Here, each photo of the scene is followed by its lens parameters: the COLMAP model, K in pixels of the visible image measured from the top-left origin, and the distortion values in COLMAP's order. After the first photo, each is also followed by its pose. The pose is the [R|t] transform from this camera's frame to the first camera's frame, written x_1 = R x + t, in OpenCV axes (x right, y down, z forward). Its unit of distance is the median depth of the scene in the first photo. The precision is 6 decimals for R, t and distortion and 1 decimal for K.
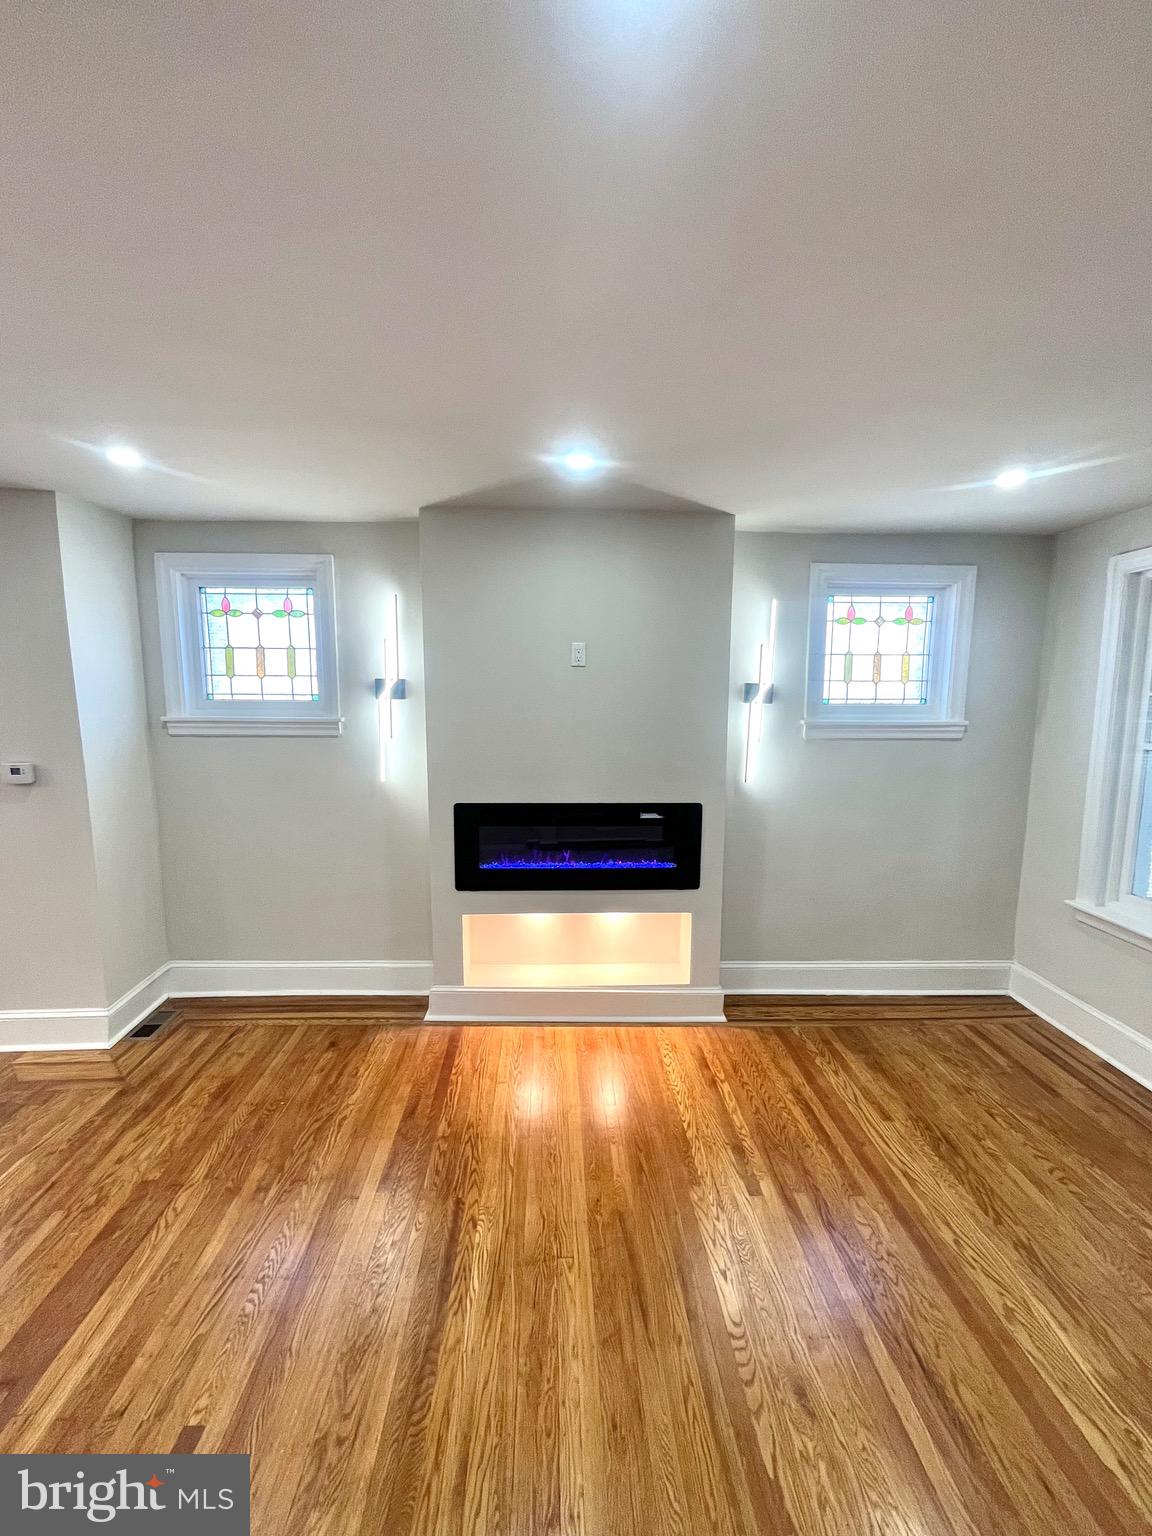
lens RADIAL K [[621.4, 0, 573.5], [0, 621.4, 767.5], [0, 0, 1]] dist [-0.003010, -0.000007]
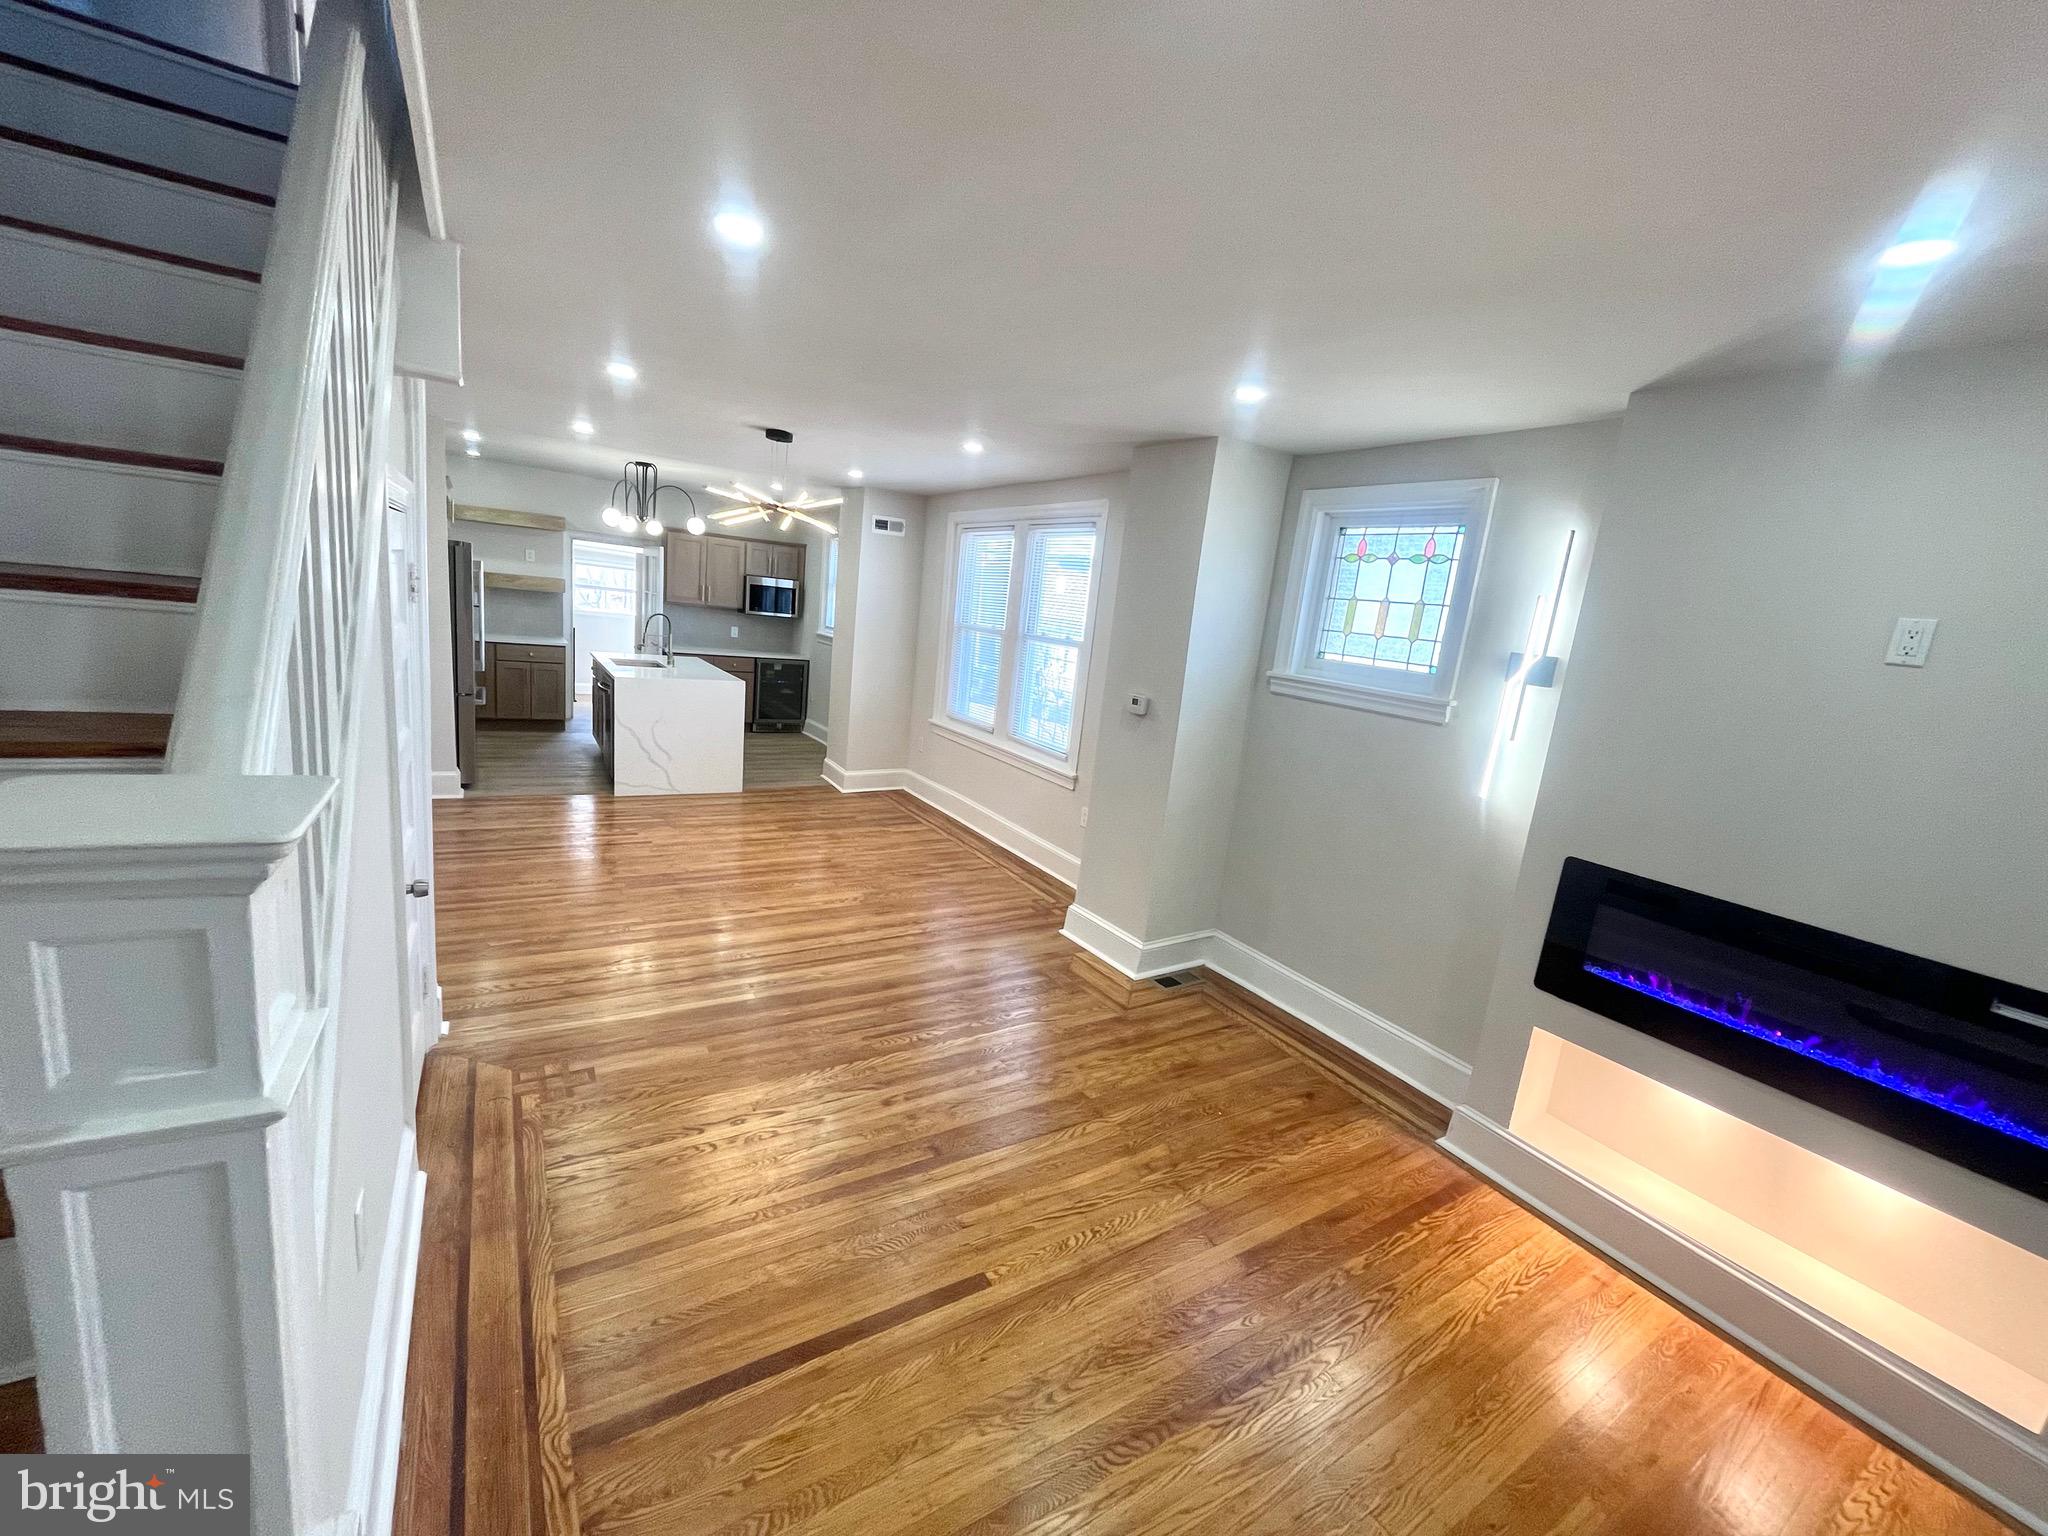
lens RADIAL K [[828.5, 0, 1024.5], [0, 828.5, 767.5], [0, 0, 1]] dist [-0.003010, -0.000007]
pose [[0.499196, 0.212246, -0.840092, 0.236949], [-0.214122, 0.969684, 0.117753, -0.011779], [0.839616, 0.121100, 0.529509, 0.073685]]
